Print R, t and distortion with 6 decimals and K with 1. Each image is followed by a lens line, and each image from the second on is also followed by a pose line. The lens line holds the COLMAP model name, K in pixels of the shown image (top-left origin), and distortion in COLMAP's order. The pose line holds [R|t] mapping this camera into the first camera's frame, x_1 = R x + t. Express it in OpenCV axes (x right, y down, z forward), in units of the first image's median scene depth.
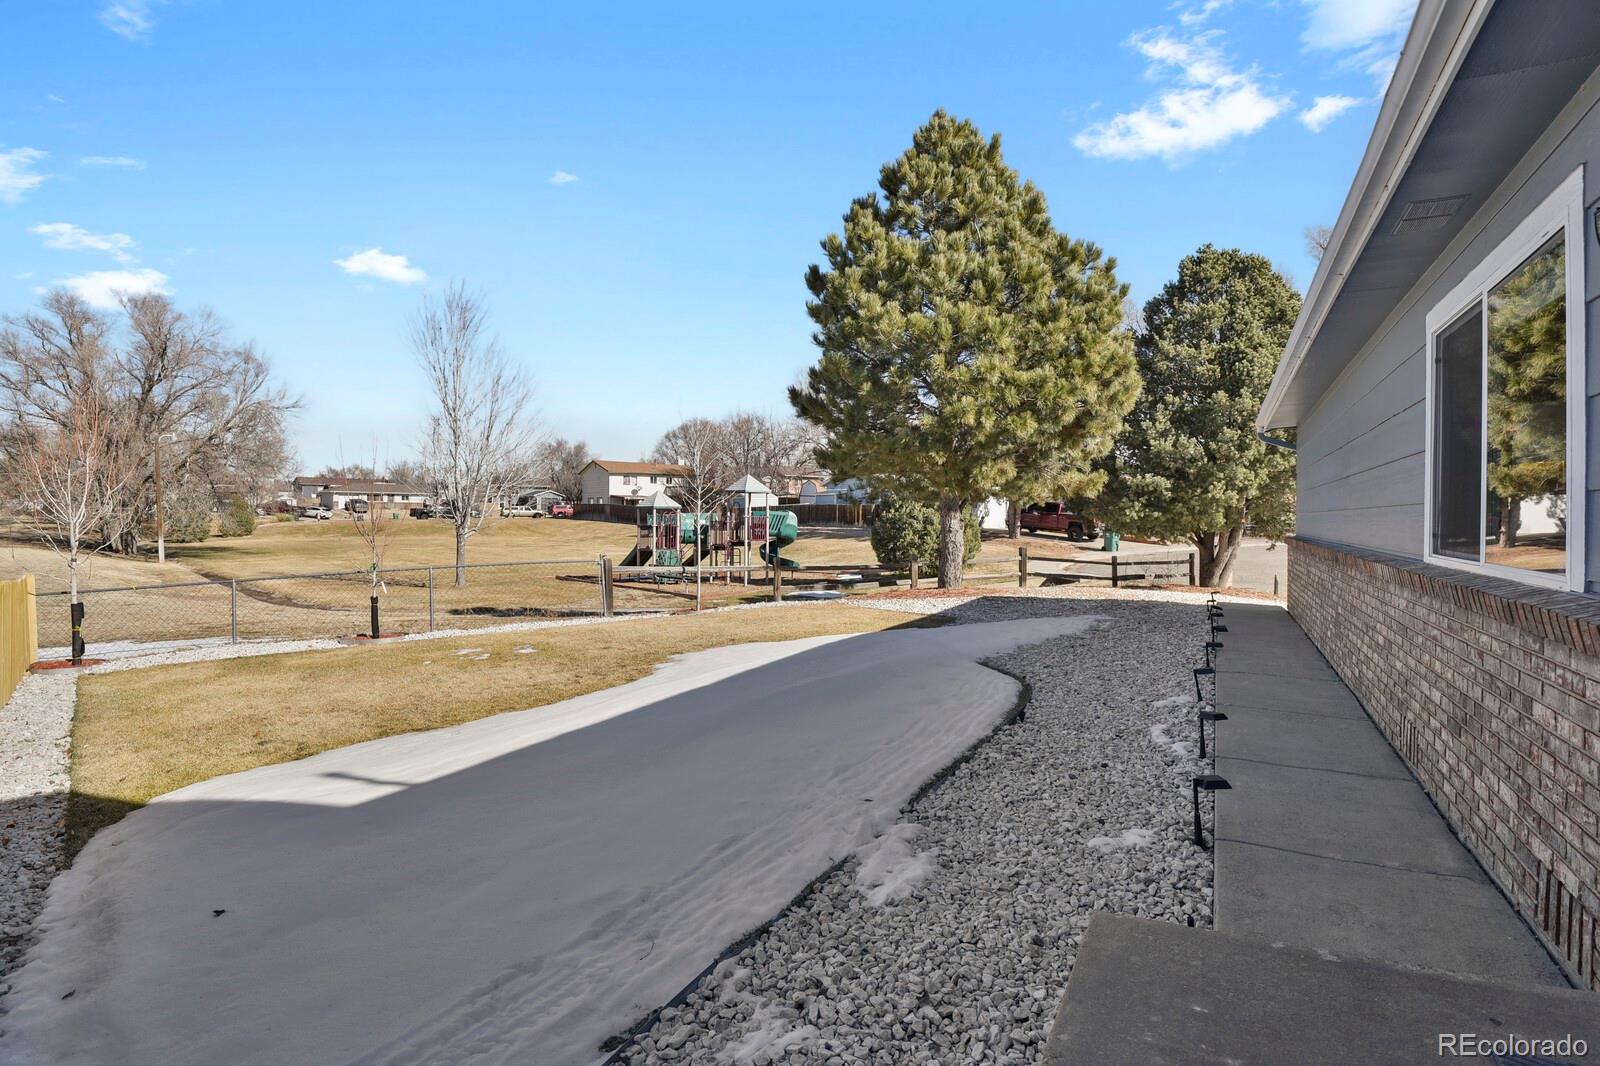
lens RADIAL K [[798.1, 0, 819.1], [0, 798.1, 530.4], [0, 0, 1]] dist [-0.018493, -0.007494]
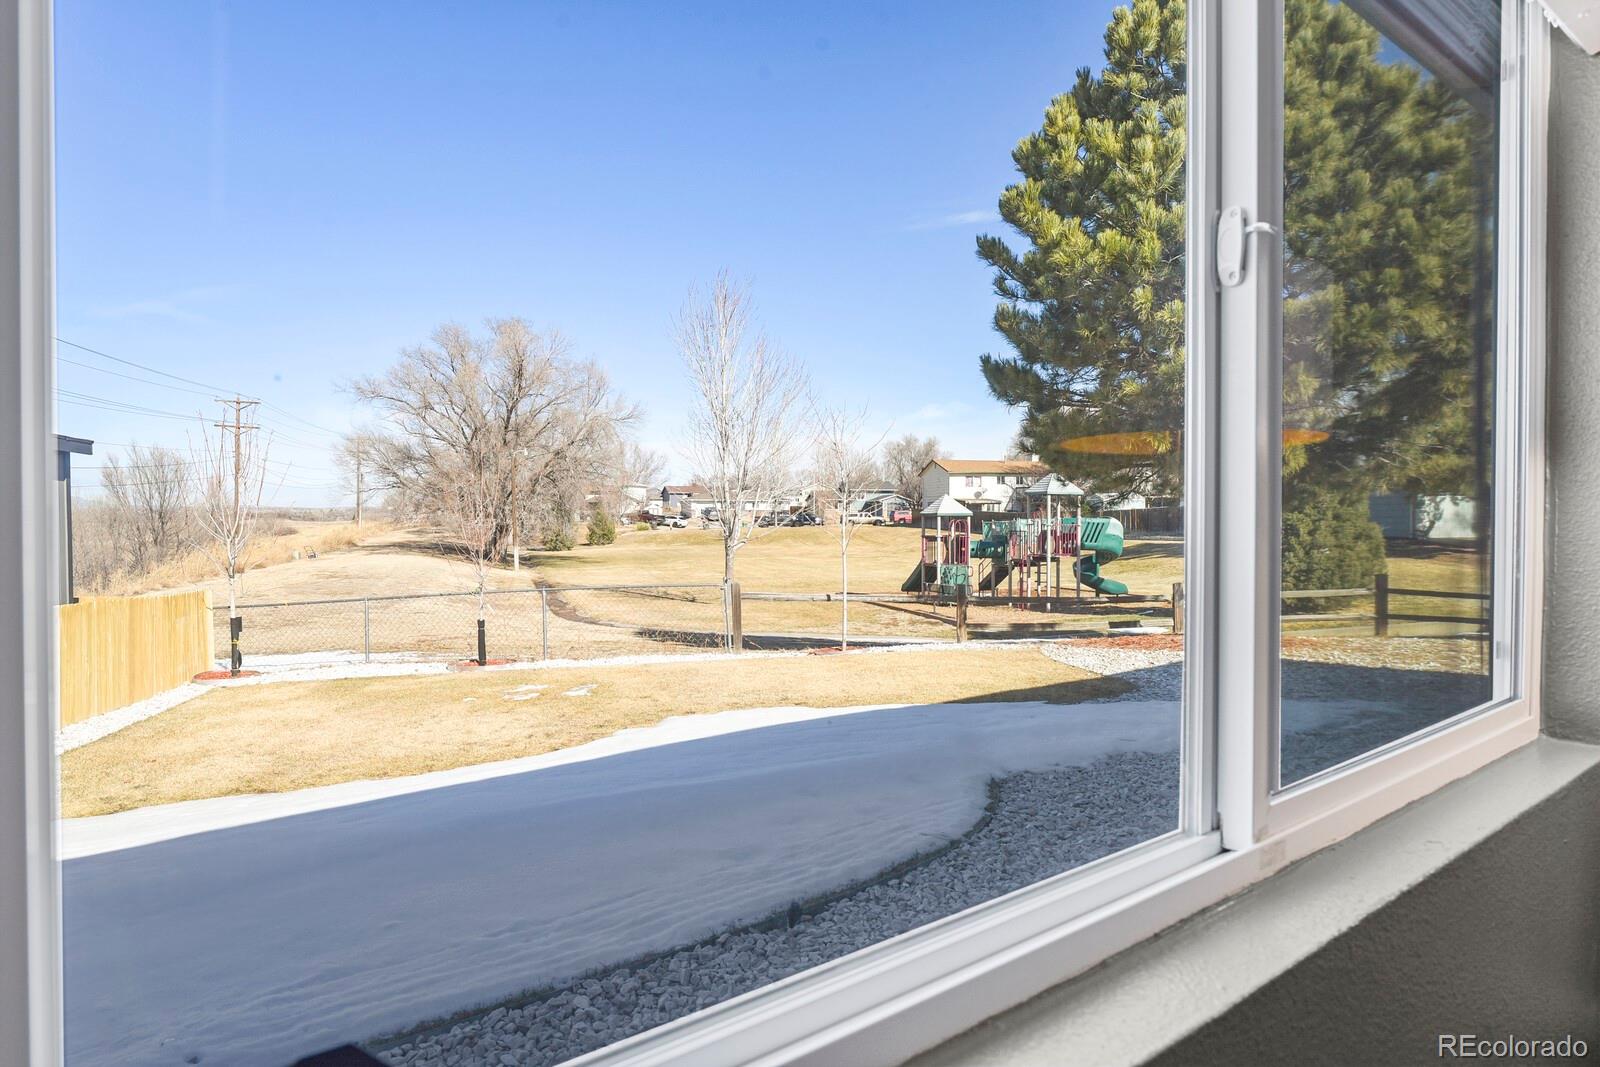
lens RADIAL K [[920.9, 0, 800.0], [0, 920.9, 533.5], [0, 0, 1]] dist [-0.012195, -0.000102]
pose [[0.896561, -0.001676, -0.442917, 0.086836], [-0.000447, 0.999989, -0.004688, -0.004429], [0.442920, 0.004401, 0.896550, 0.069948]]
